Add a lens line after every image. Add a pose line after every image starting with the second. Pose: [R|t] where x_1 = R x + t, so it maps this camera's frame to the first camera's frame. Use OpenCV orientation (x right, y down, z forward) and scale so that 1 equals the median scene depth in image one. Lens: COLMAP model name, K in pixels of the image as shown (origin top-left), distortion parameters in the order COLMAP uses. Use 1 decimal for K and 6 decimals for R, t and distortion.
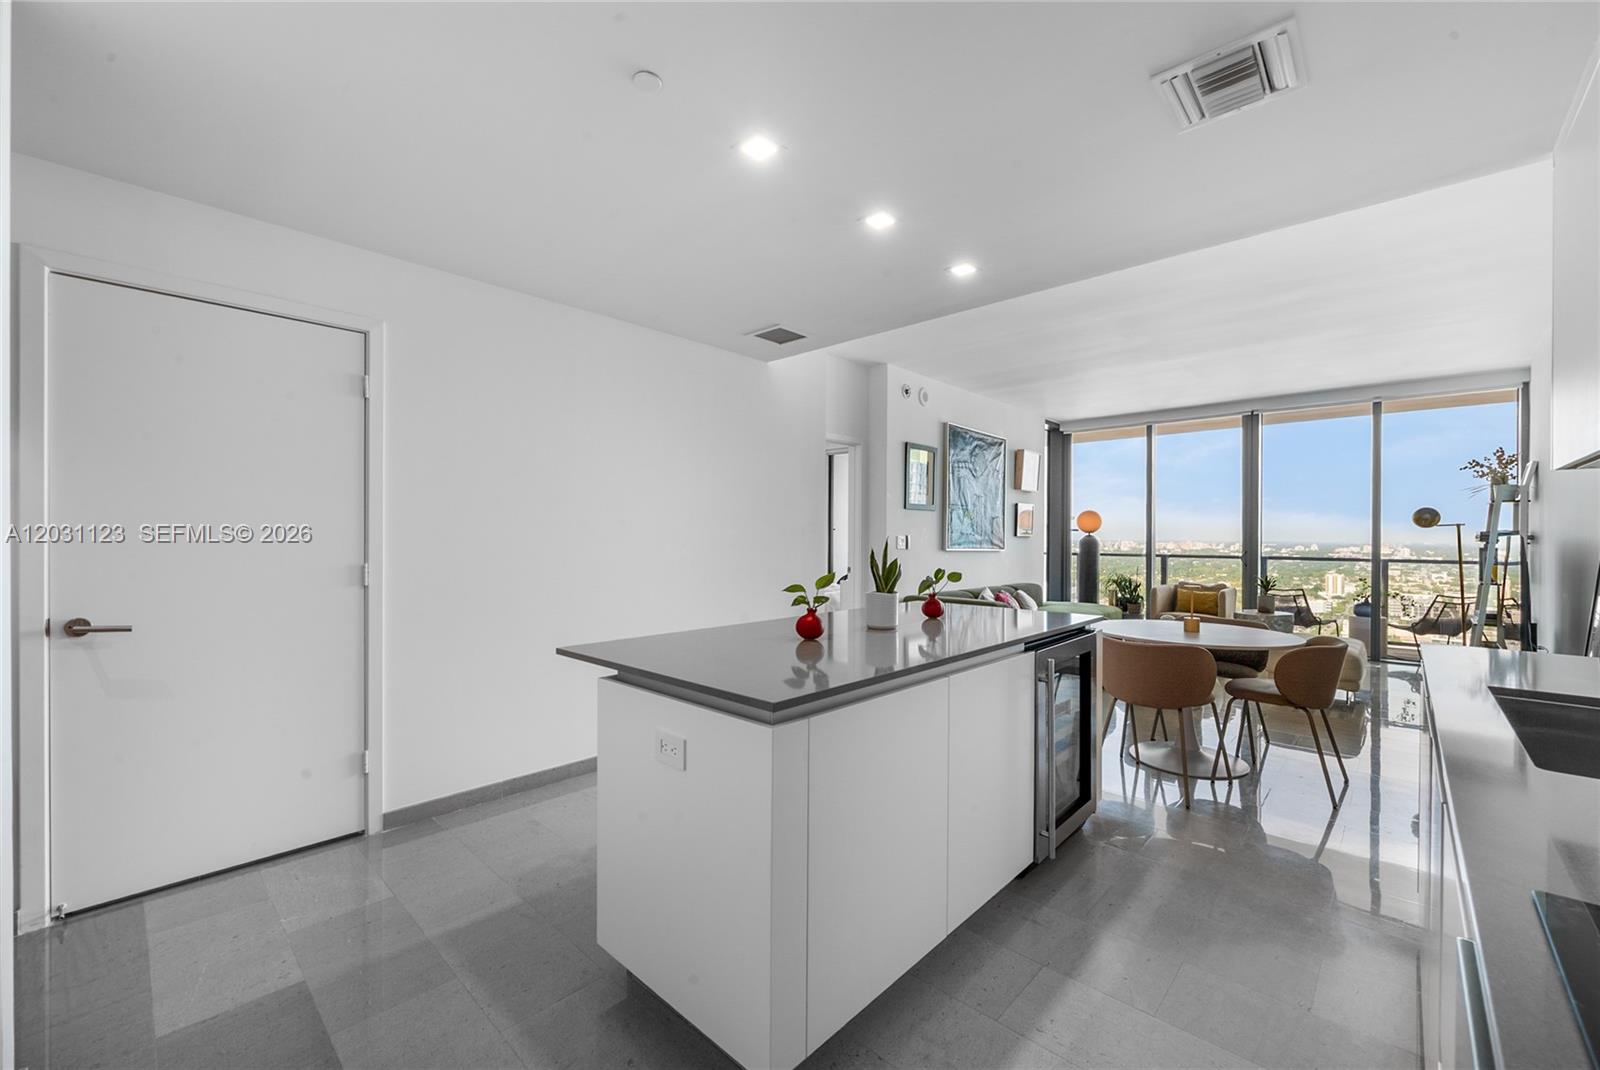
lens RADIAL K [[639.6, 0, 798.2], [0, 639.6, 534.8], [0, 0, 1]] dist [-0.009678, -0.000685]
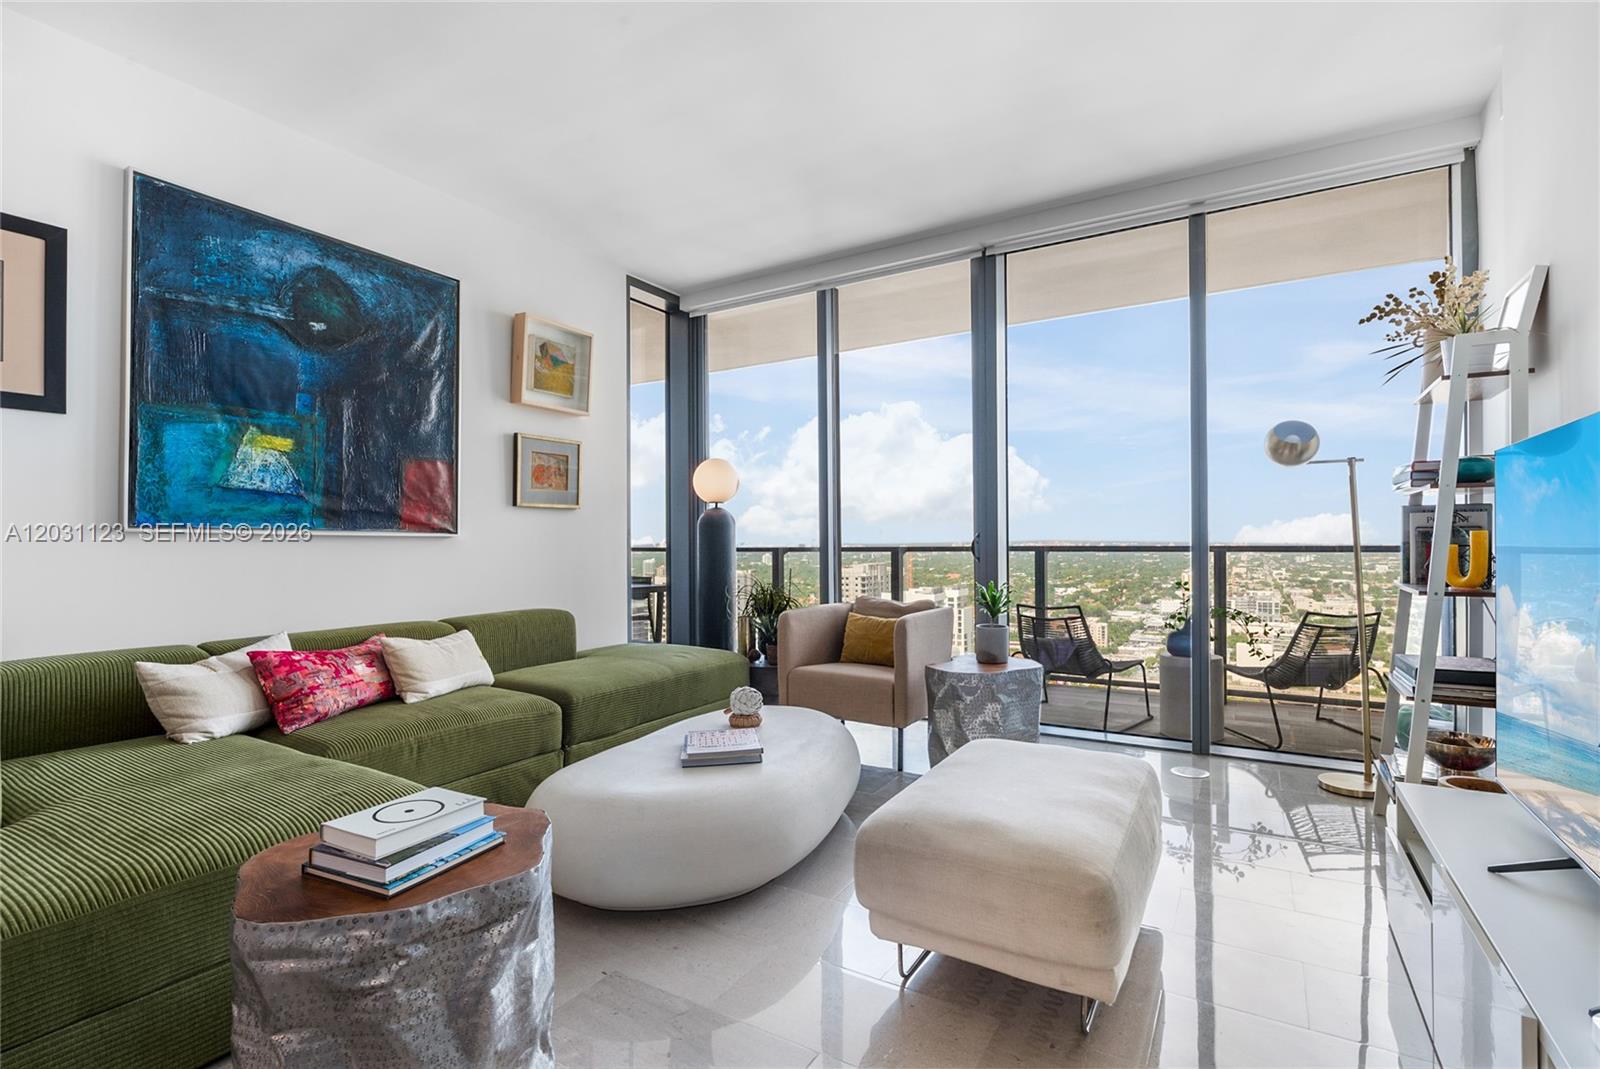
lens RADIAL K [[738.2, 0, 799.8], [0, 738.2, 537.5], [0, 0, 1]] dist [-0.014779, -0.000799]
pose [[0.977106, -0.011841, 0.212423, 0.493155], [0.012268, 0.999925, -0.000691, 0.032098], [-0.212399, 0.003281, 0.977178, 0.517017]]
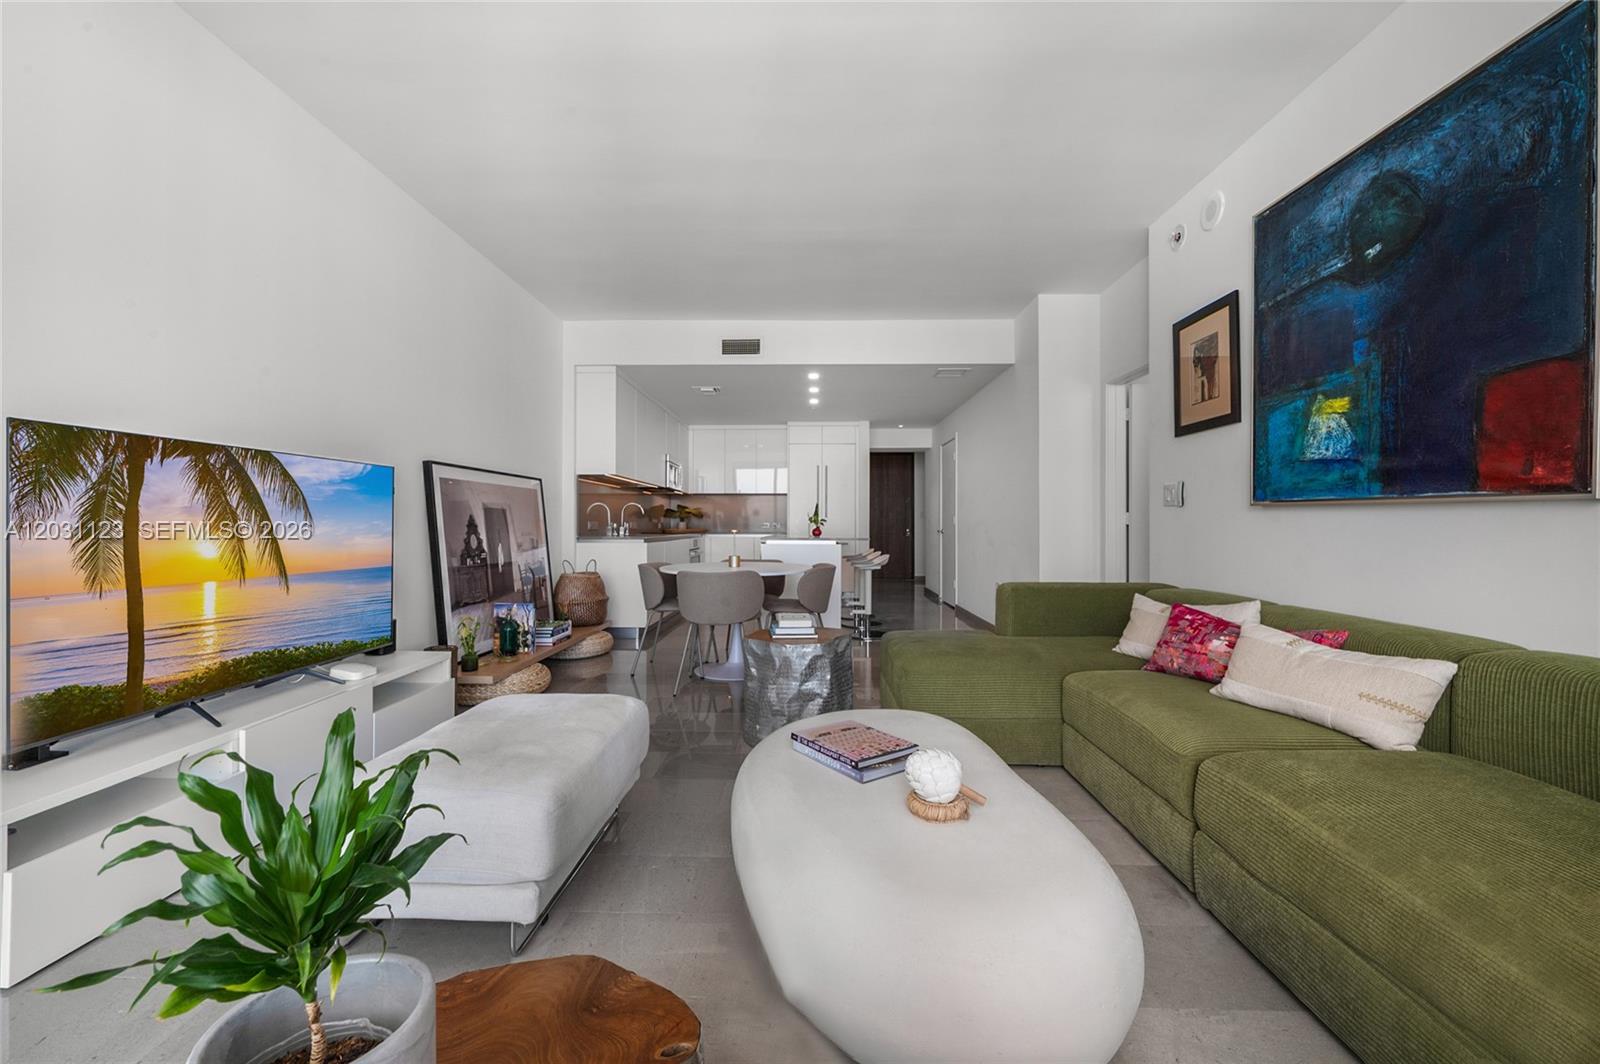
lens RADIAL K [[646.0, 0, 801.9], [0, 646.0, 519.9], [0, 0, 1]] dist [-0.009867, -0.000648]
pose [[-0.732988, -0.017606, -0.680013, 0.742044], [-0.012512, 0.999845, -0.012400, 0.042832], [0.680126, -0.000581, -0.733095, 1.082823]]
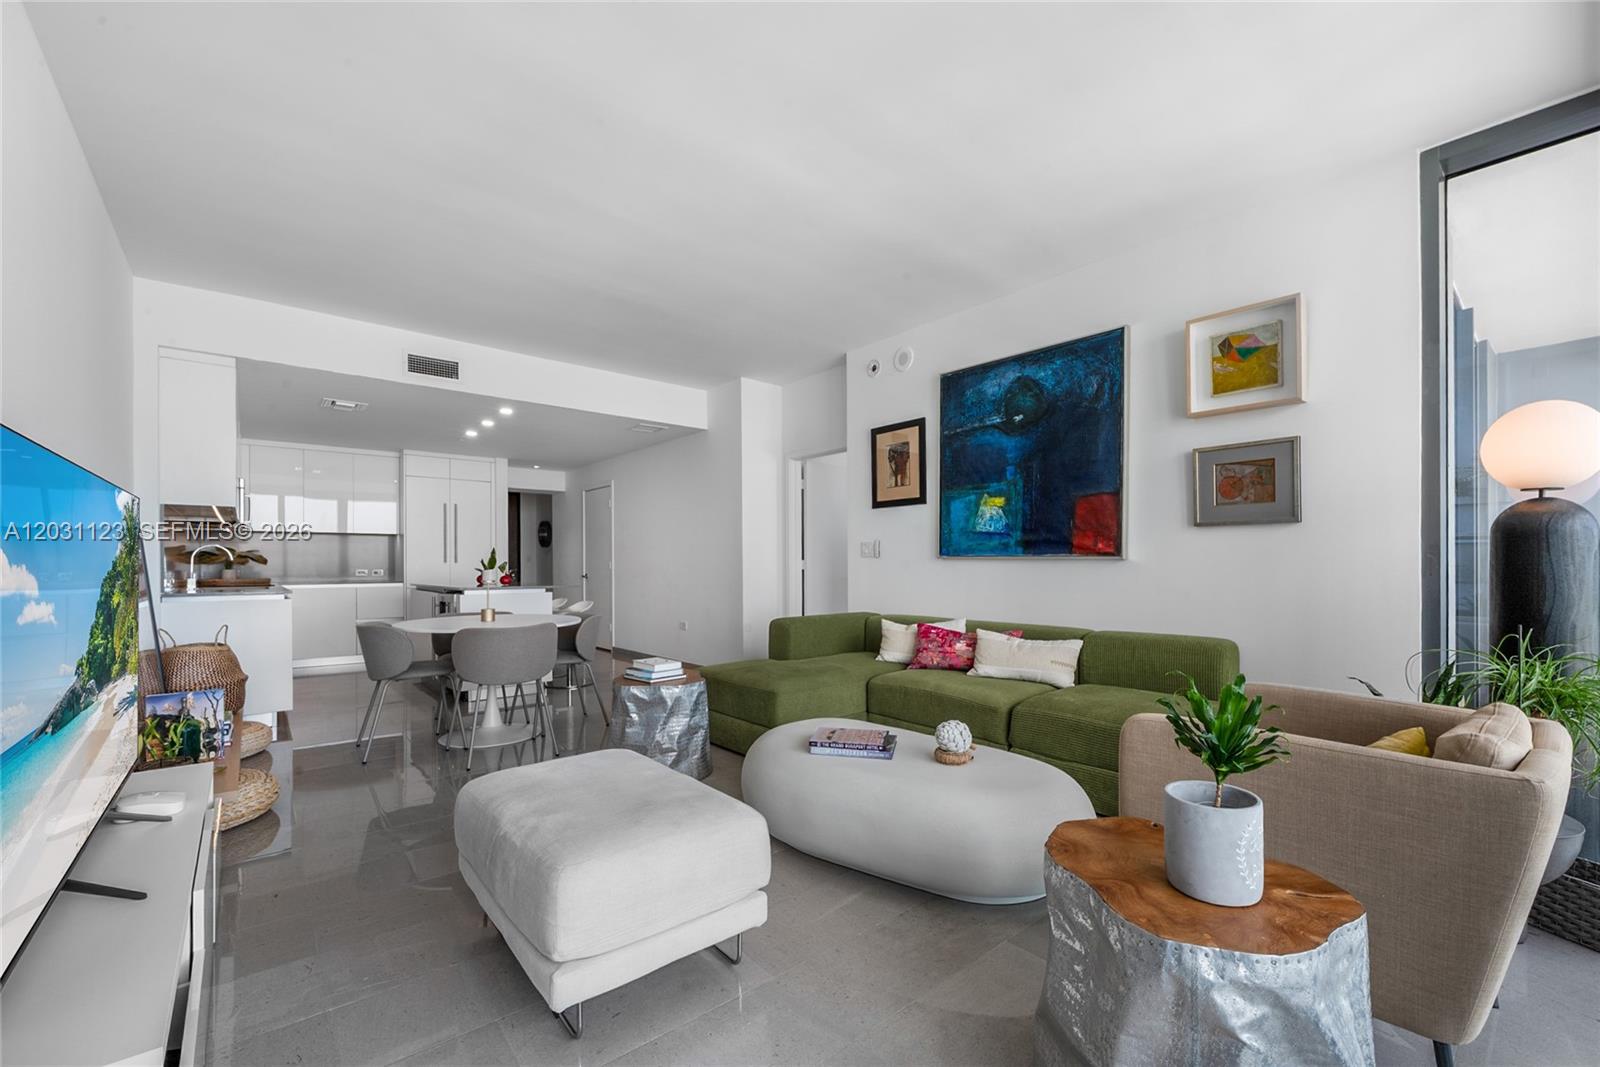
lens RADIAL K [[639.6, 0, 827.3], [0, 639.6, 563.2], [0, 0, 1]] dist [-0.009678, -0.000685]
pose [[-0.080995, -0.012902, -0.996631, 0.908585], [0.000808, 0.999915, -0.013010, 0.037924], [0.996714, -0.001859, -0.080978, 0.908983]]
